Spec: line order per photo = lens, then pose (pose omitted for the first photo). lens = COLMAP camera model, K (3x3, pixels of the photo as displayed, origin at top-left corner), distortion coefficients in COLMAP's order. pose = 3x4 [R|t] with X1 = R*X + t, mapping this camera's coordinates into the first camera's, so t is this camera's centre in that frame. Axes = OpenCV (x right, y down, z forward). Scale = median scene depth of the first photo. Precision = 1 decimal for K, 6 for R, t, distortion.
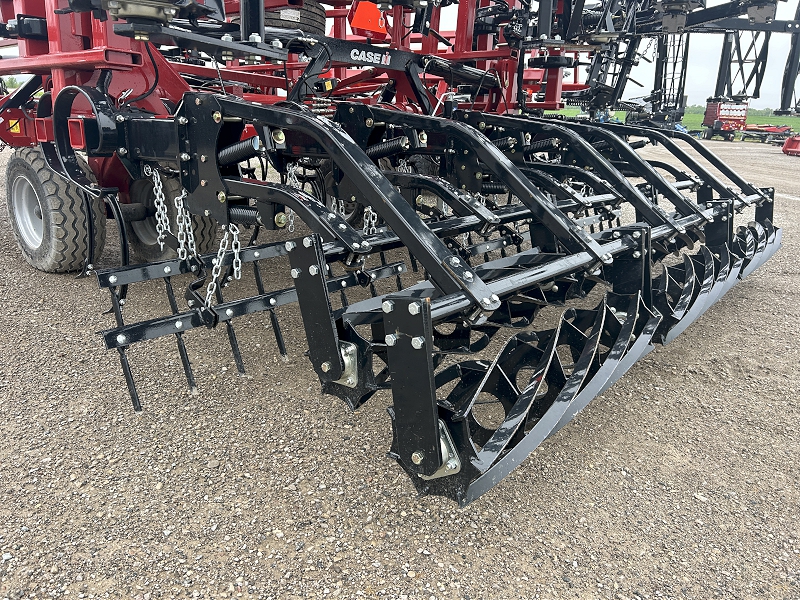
lens RADIAL K [[606.9, 0, 398.8], [0, 606.9, 285.8], [0, 0, 1]] dist [0.010881, -0.001483]
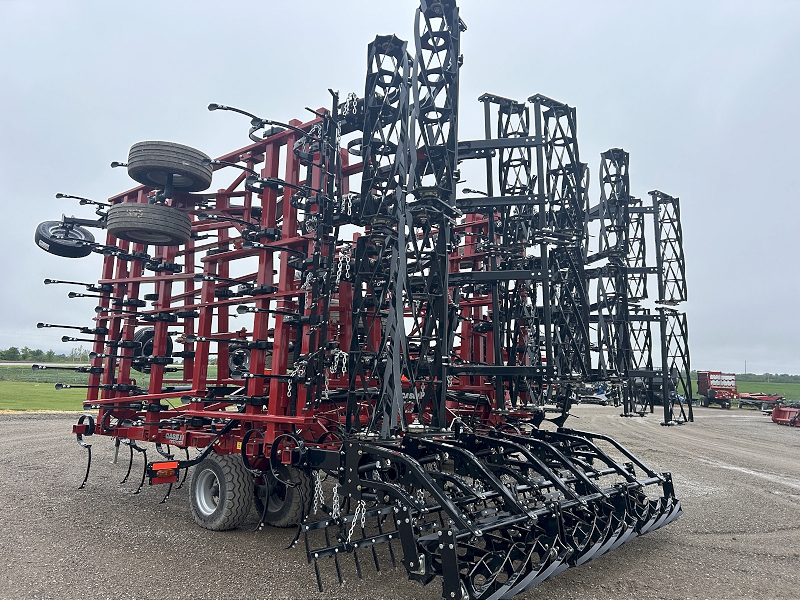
lens RADIAL K [[606.9, 0, 398.8], [0, 606.9, 285.8], [0, 0, 1]] dist [0.010881, -0.001483]
pose [[0.999859, -0.008413, -0.014503, -0.097027], [0.001631, 0.909706, -0.415249, 0.098306], [0.016687, 0.415167, 0.909592, -1.235175]]
